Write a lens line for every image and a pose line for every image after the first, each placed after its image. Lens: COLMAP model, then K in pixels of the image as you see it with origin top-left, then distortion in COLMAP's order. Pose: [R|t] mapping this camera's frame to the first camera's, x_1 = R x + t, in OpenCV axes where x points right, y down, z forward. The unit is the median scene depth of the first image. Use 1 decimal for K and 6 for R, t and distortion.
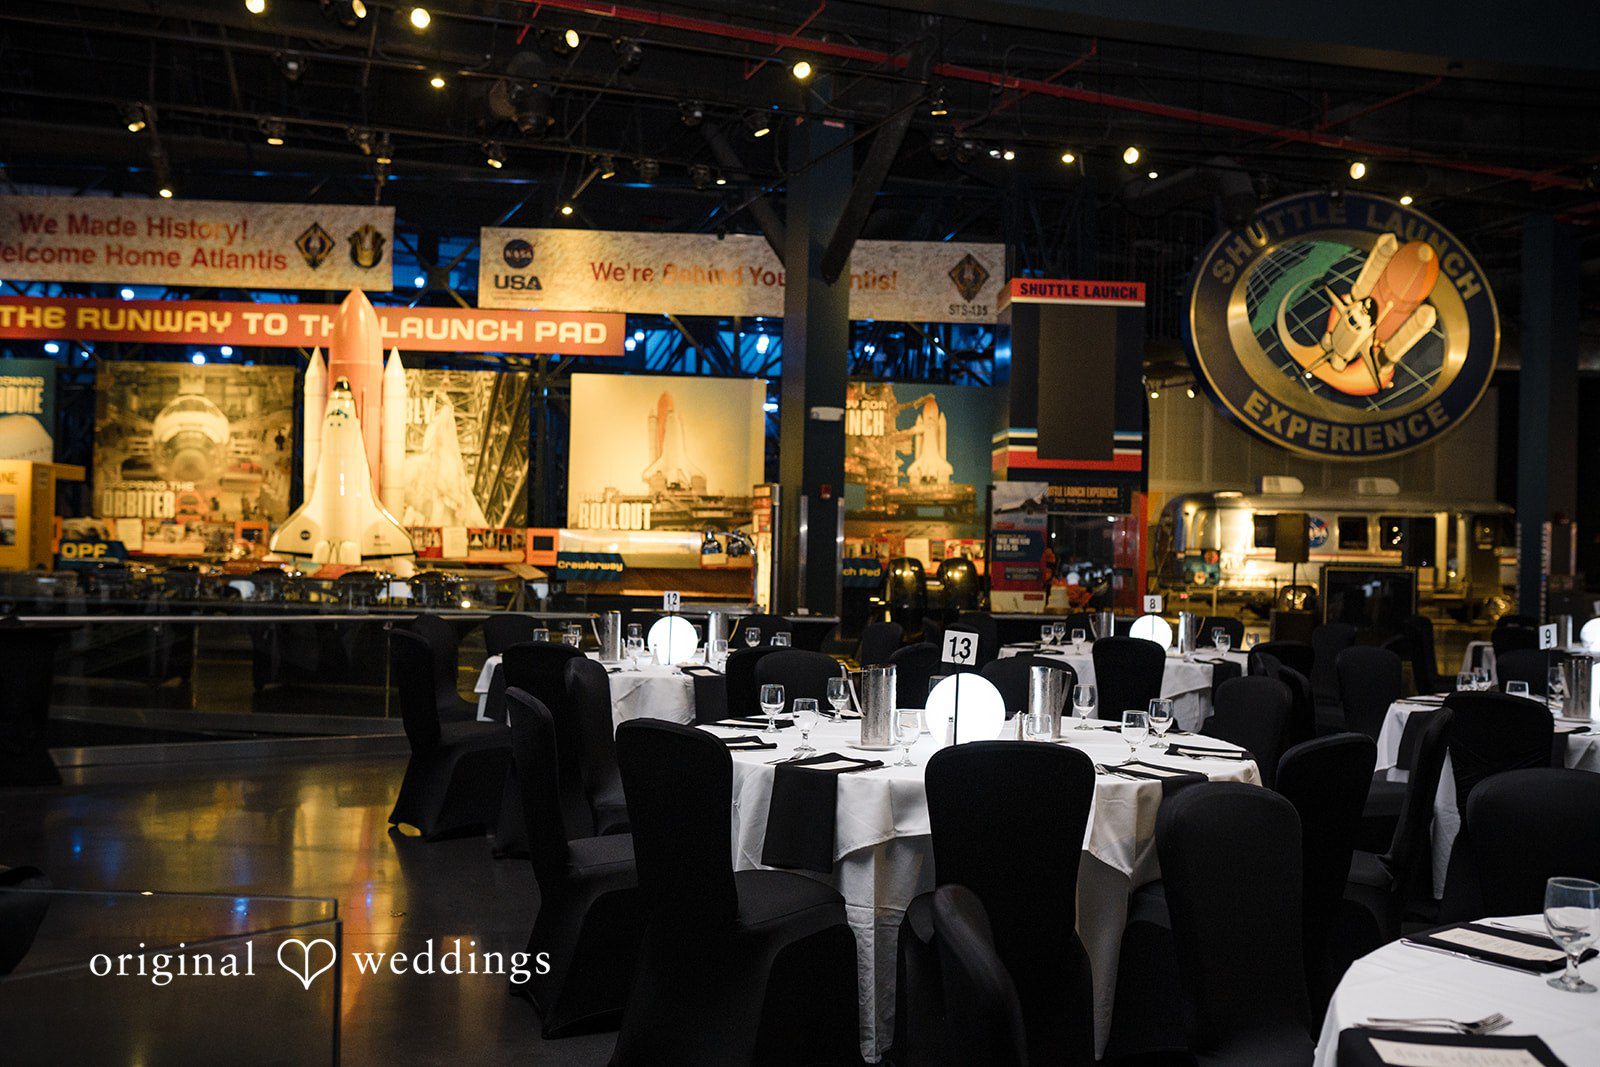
lens RADIAL K [[1534.4, 0, 794.8], [0, 1534.4, 533.0], [0, 0, 1]] dist [-0.006173, -0.010271]
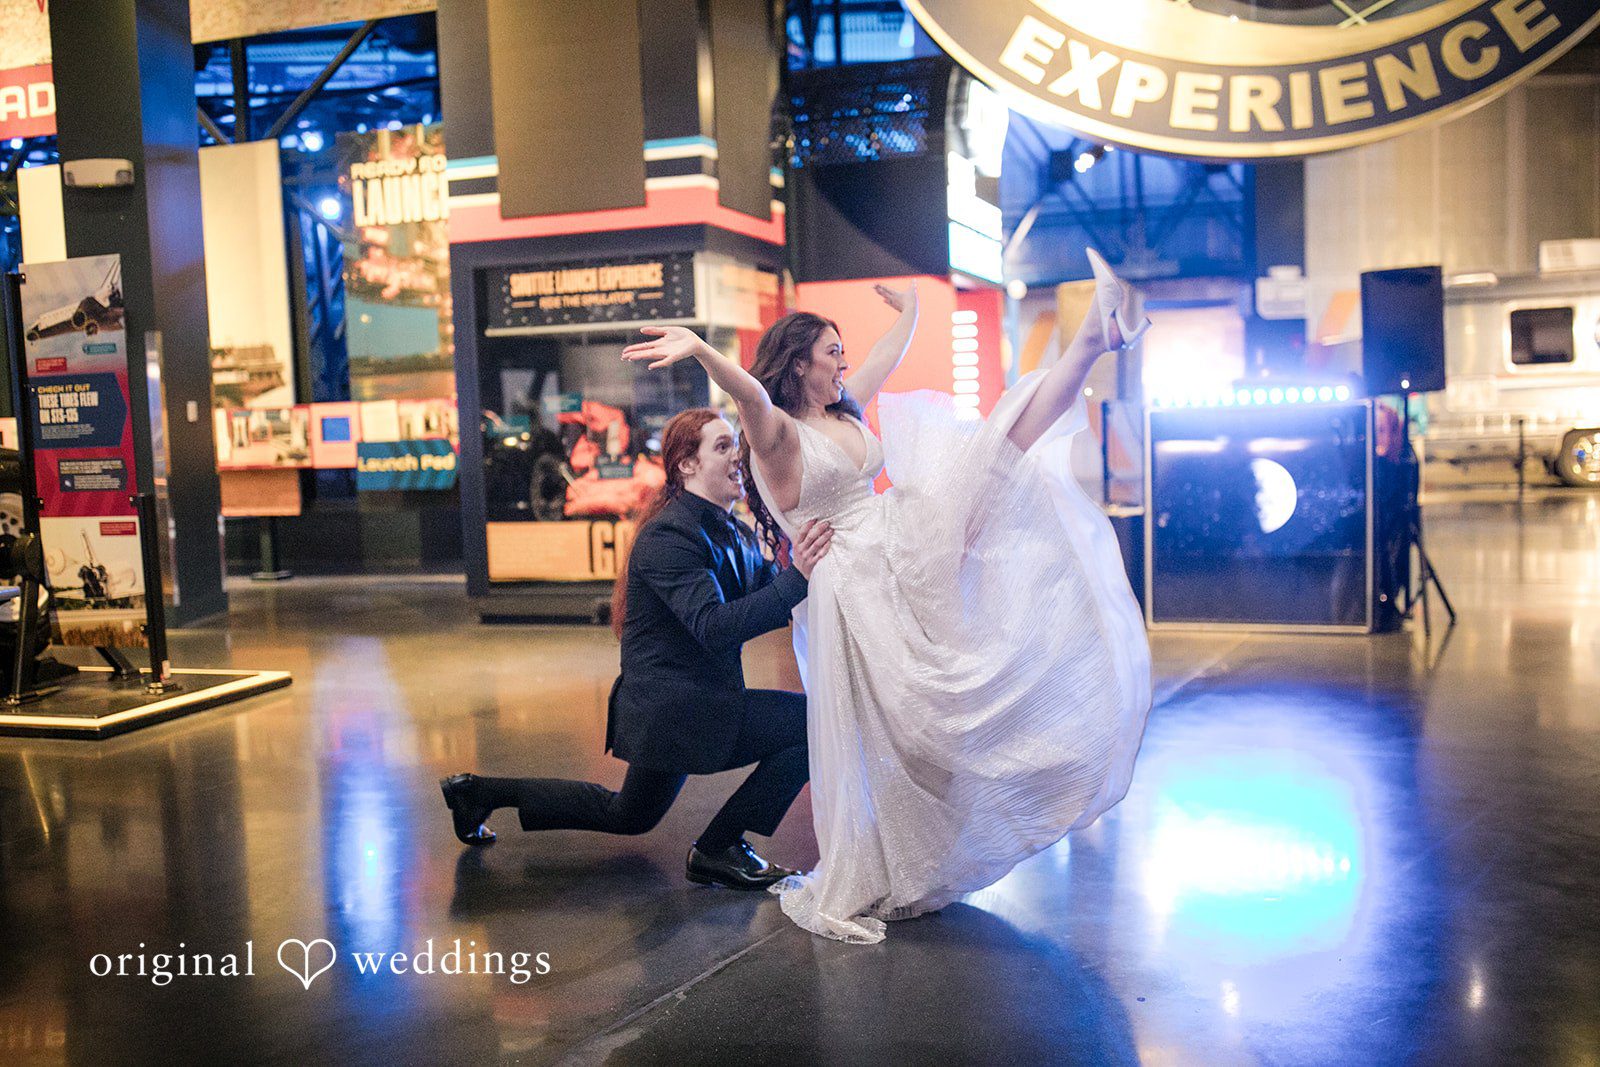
lens RADIAL K [[1534.4, 0, 794.8], [0, 1534.4, 533.0], [0, 0, 1]] dist [-0.006173, -0.010271]
pose [[0.926325, -0.029738, -0.375550, 0.391468], [0.061253, 0.995503, 0.072258, 0.019027], [0.371713, -0.089938, 0.923981, 0.541527]]
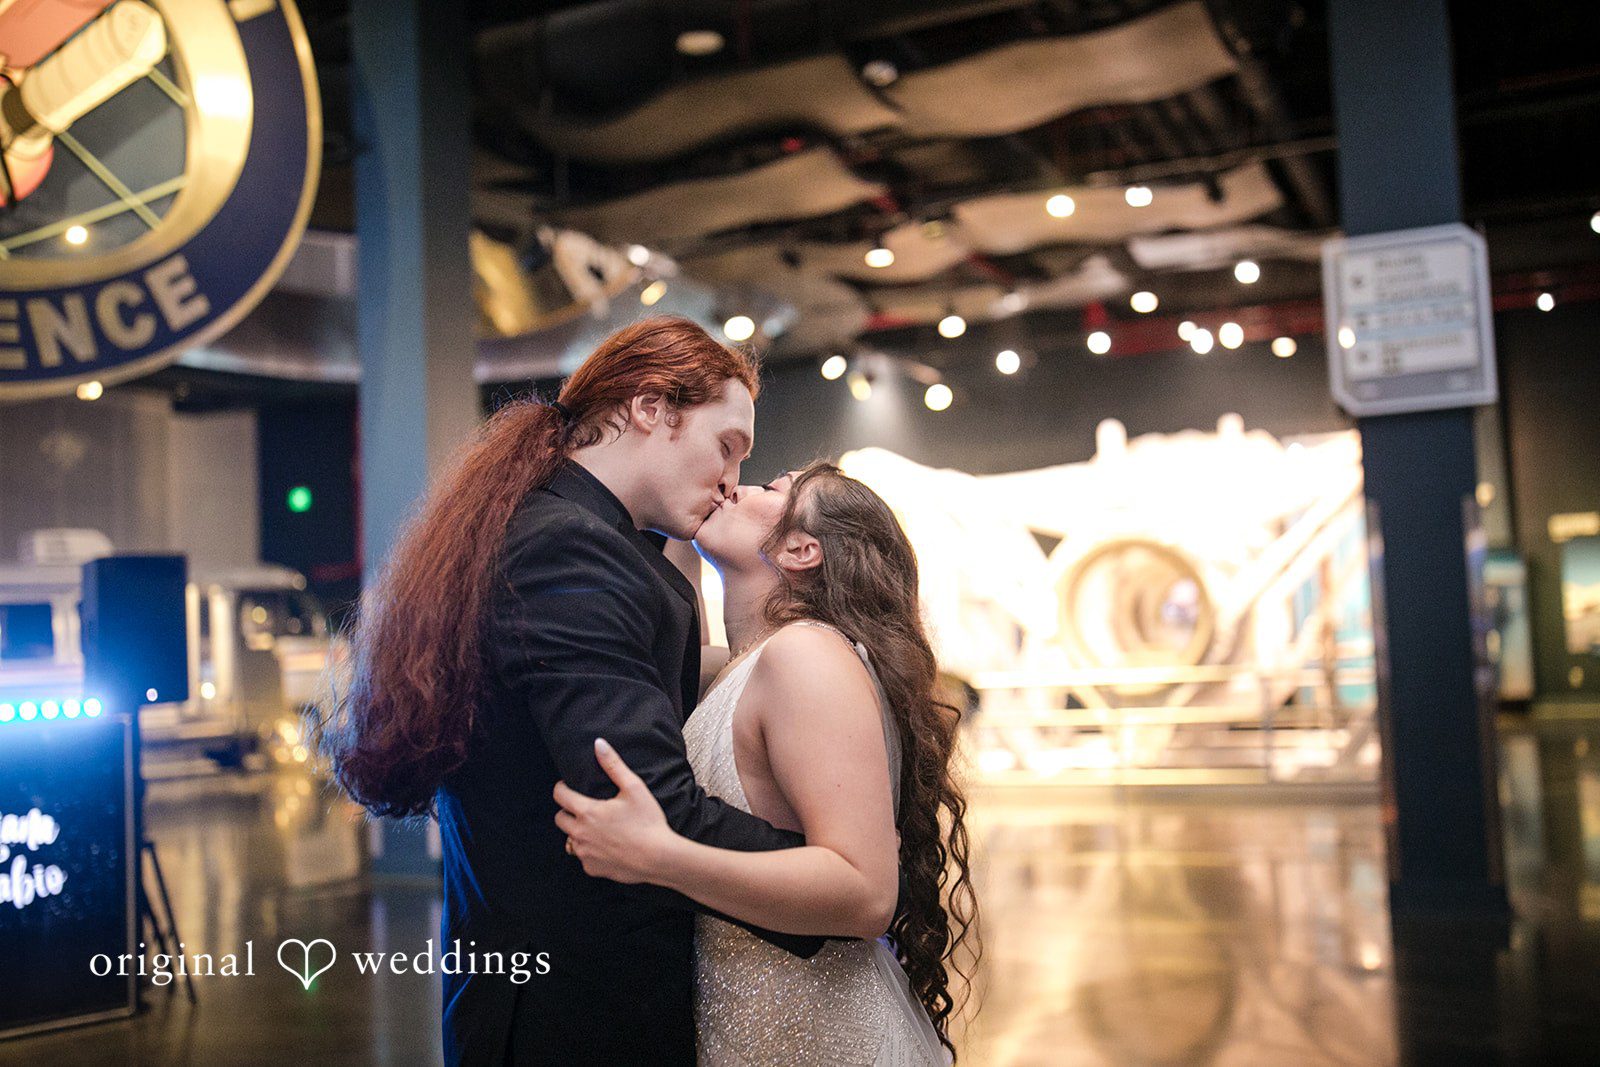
lens RADIAL K [[1534.4, 0, 794.8], [0, 1534.4, 533.0], [0, 0, 1]] dist [-0.006173, -0.010271]
pose [[0.707385, -0.009033, 0.706771, 0.262432], [0.057709, 0.997318, -0.045013, 0.007519], [-0.704469, 0.072629, 0.706009, 0.637849]]
